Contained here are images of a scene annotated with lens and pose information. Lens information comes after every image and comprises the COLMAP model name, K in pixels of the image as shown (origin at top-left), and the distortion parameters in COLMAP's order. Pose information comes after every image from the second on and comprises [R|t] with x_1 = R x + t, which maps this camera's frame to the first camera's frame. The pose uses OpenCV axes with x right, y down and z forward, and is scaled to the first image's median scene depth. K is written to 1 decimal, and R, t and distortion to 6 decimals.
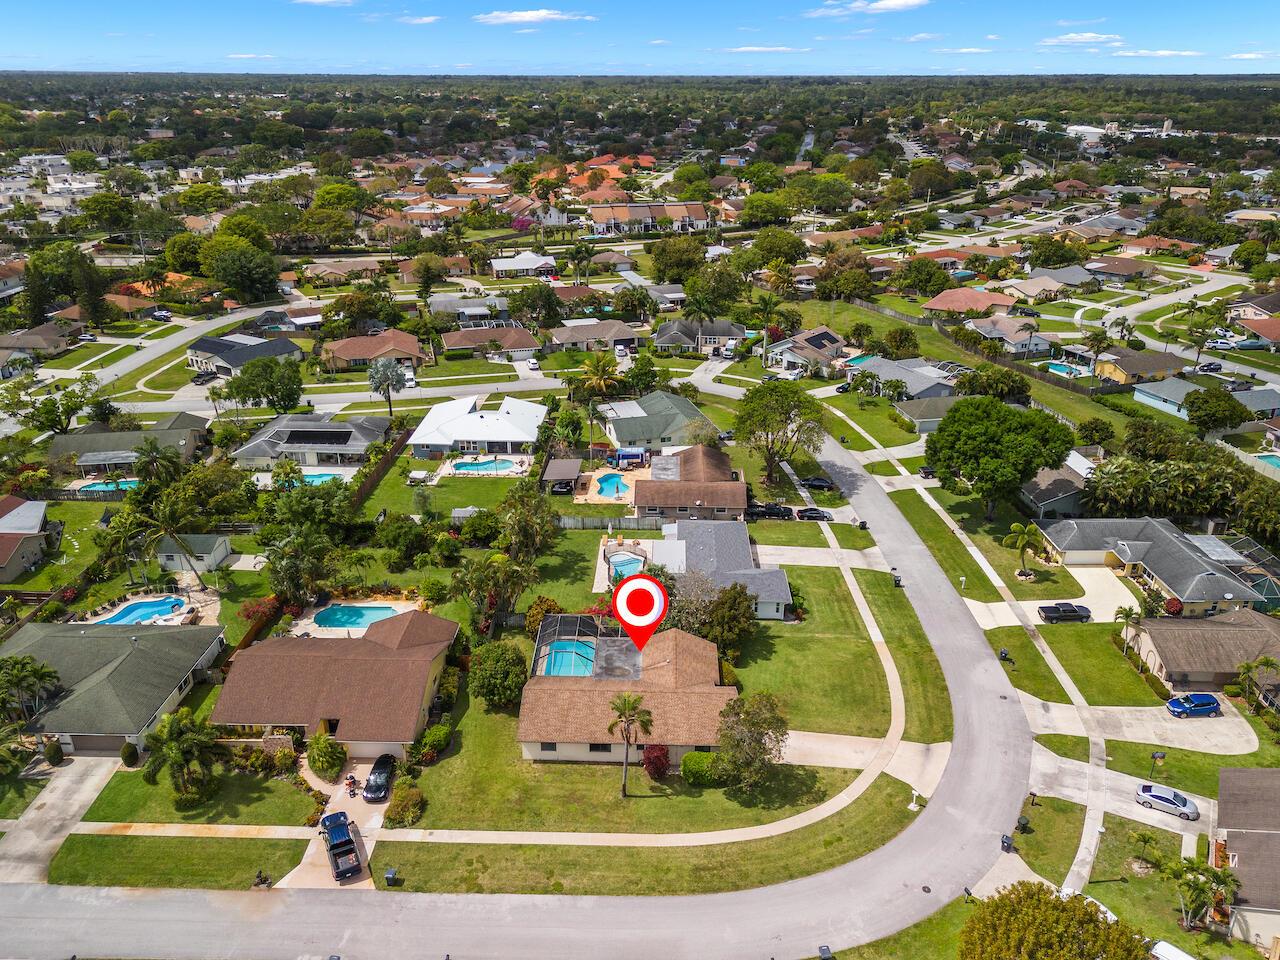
lens RADIAL K [[974.6, 0, 639.8], [0, 974.6, 484.2], [0, 0, 1]] dist [0.031314, -0.008347]
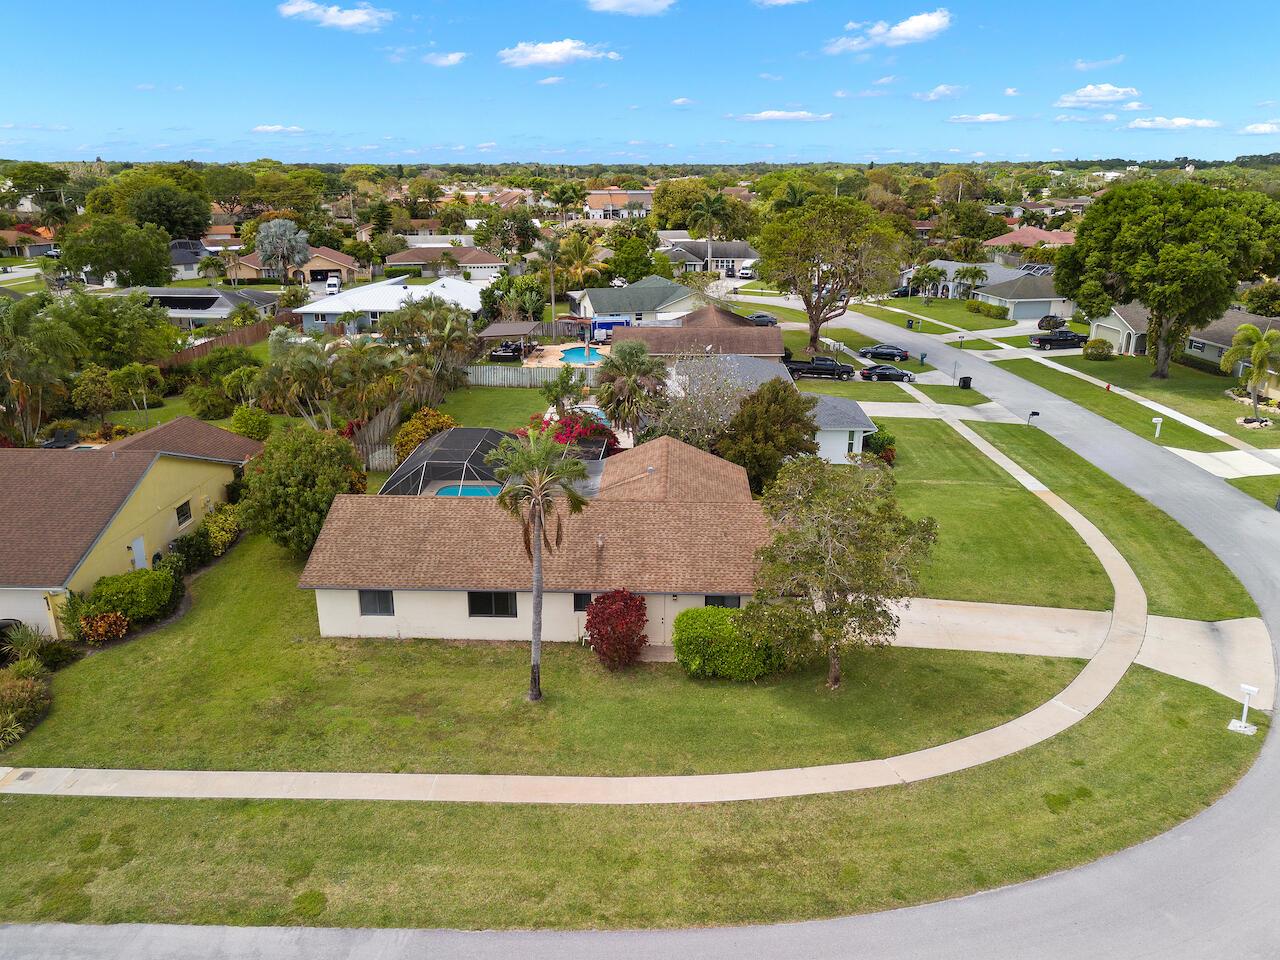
lens RADIAL K [[974.6, 0, 639.2], [0, 974.6, 476.2], [0, 0, 1]] dist [0.031314, -0.008347]
pose [[0.999950, 0.000533, -0.009986, 0.033207], [-0.001481, 0.995467, -0.095094, 0.273066], [0.009890, 0.095104, 0.995418, 0.597277]]
